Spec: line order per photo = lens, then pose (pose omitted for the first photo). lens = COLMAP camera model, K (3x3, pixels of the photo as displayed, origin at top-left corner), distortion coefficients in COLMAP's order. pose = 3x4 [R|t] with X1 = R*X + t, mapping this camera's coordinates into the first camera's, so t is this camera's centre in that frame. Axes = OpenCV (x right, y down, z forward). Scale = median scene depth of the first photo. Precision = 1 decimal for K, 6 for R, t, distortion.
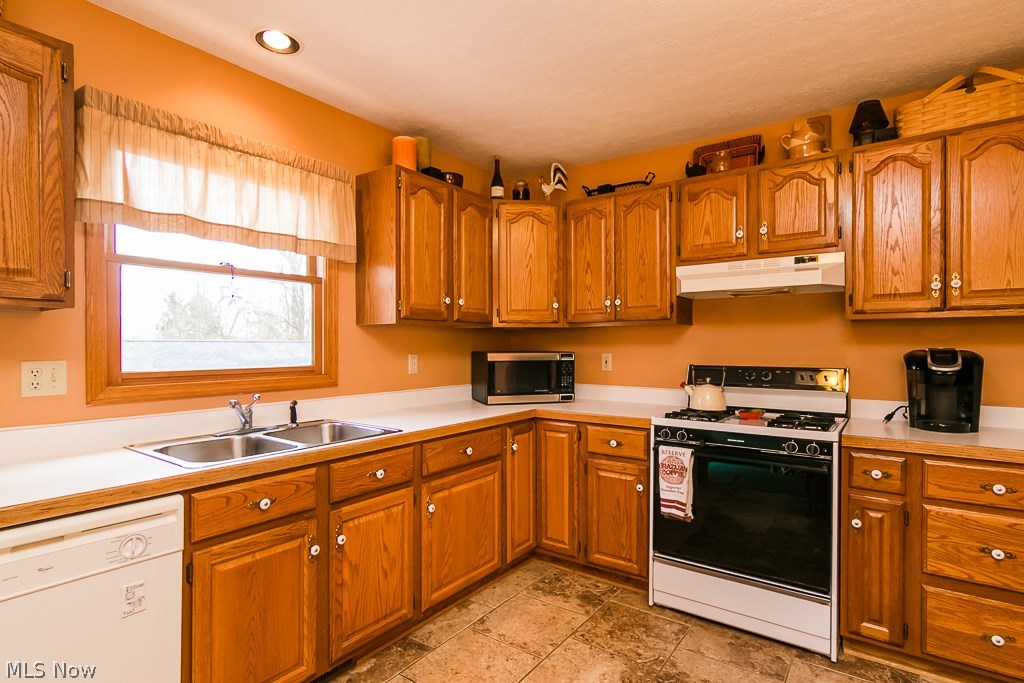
lens RADIAL K [[523.8, 0, 509.3], [0, 523.8, 345.9], [0, 0, 1]] dist [-0.000535, -0.000184]
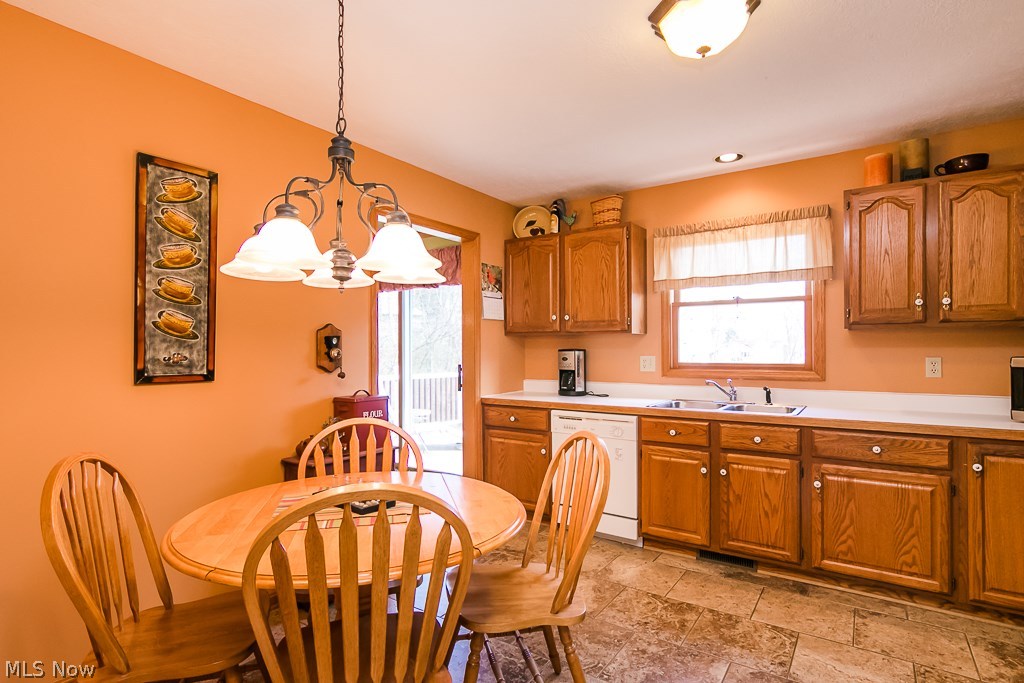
lens RADIAL K [[523.8, 0, 509.3], [0, 523.8, 345.9], [0, 0, 1]] dist [-0.000535, -0.000184]
pose [[0.018717, -0.009862, -0.999776, 1.132179], [0.005825, 0.999935, -0.009754, 0.003223], [0.999808, -0.005641, 0.018773, 0.303212]]
